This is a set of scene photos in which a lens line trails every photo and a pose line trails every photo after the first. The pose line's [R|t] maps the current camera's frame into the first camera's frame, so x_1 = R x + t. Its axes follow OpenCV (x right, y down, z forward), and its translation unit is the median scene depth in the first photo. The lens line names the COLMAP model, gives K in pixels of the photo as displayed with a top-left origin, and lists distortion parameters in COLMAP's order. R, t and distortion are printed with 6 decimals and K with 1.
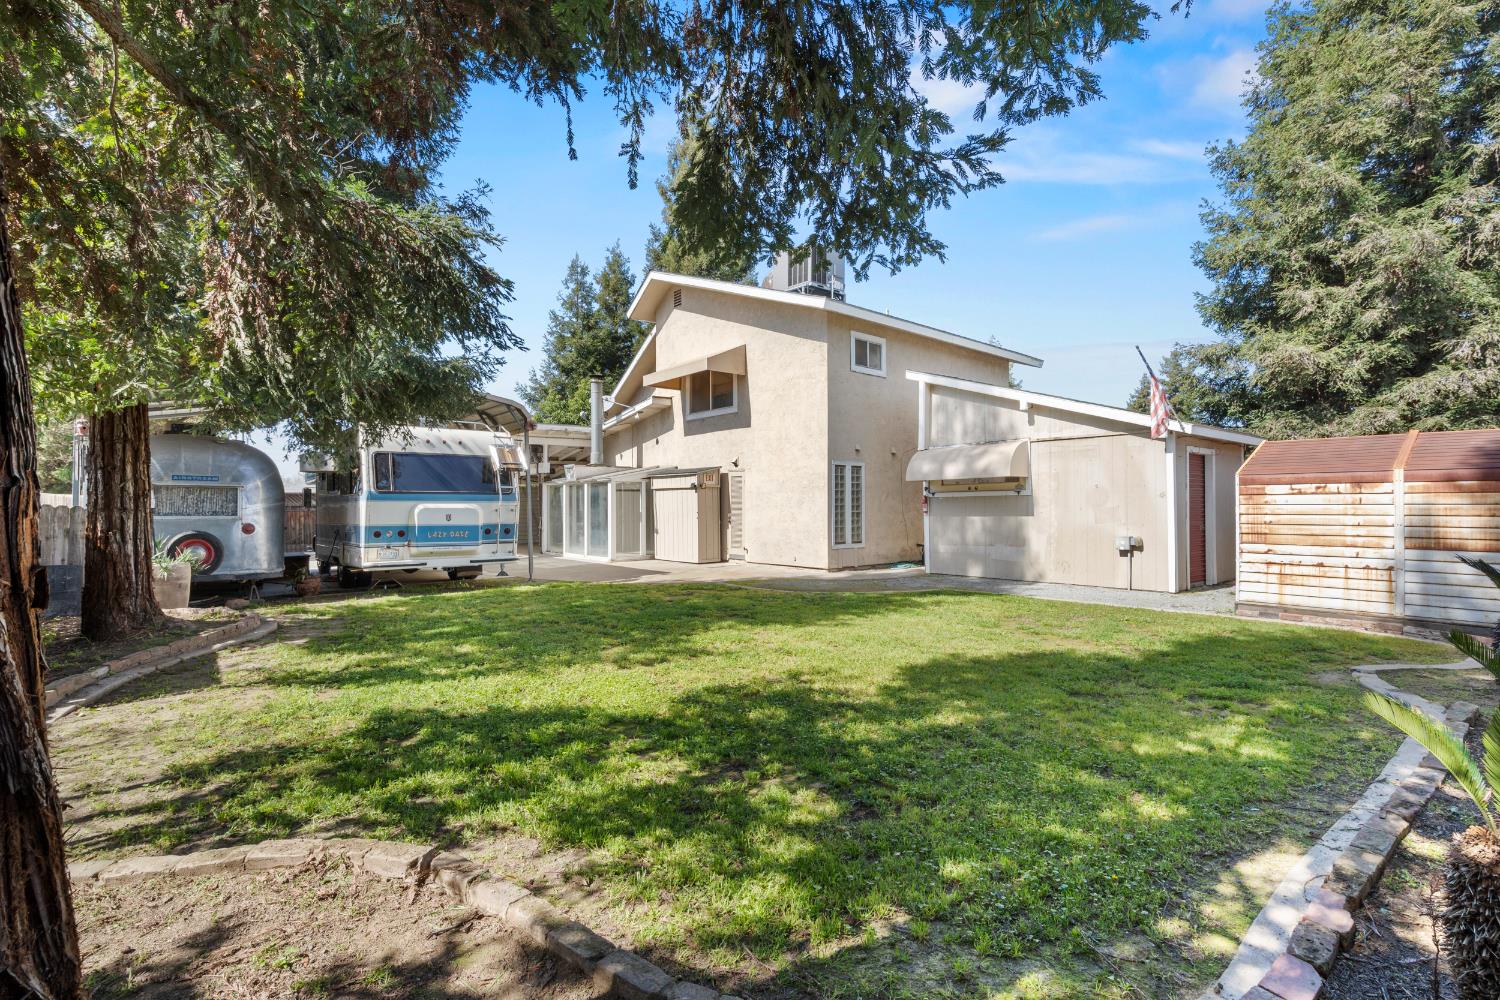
lens RADIAL K [[685.3, 0, 748.0], [0, 685.3, 504.8], [0, 0, 1]] dist [-0.000462, -0.000074]
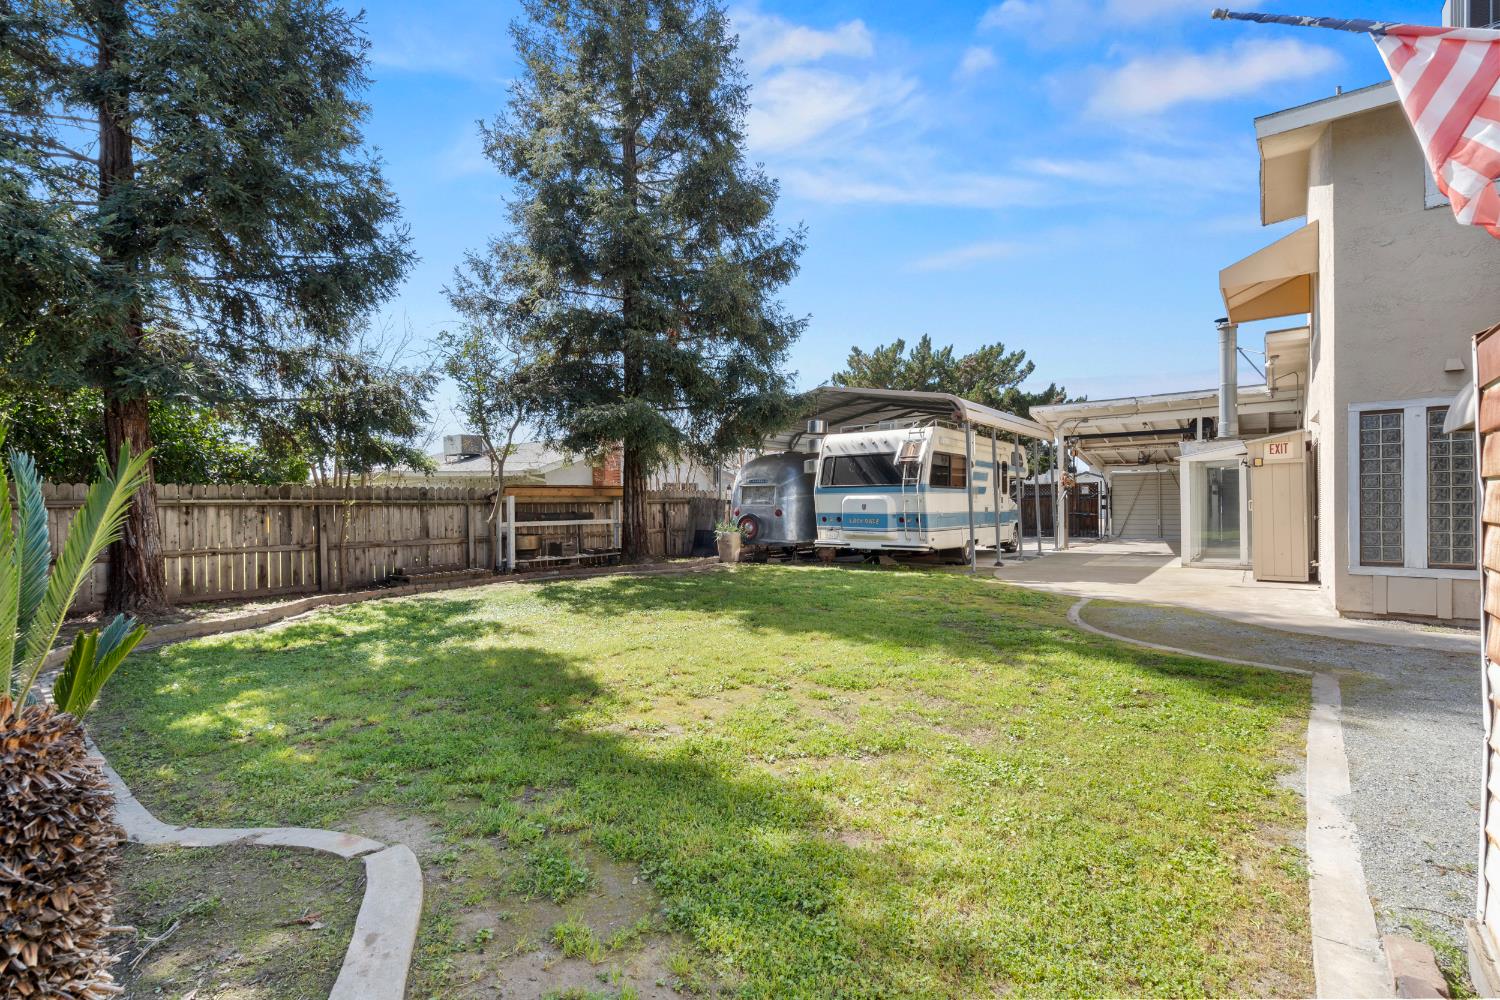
lens RADIAL K [[685.3, 0, 744.6], [0, 685.3, 501.7], [0, 0, 1]] dist [-0.000462, -0.000074]
pose [[0.185157, -0.001291, -0.982708, 0.696241], [0.012858, 0.999917, 0.001109, 0.005475], [0.982625, -0.012841, 0.185158, 0.581367]]
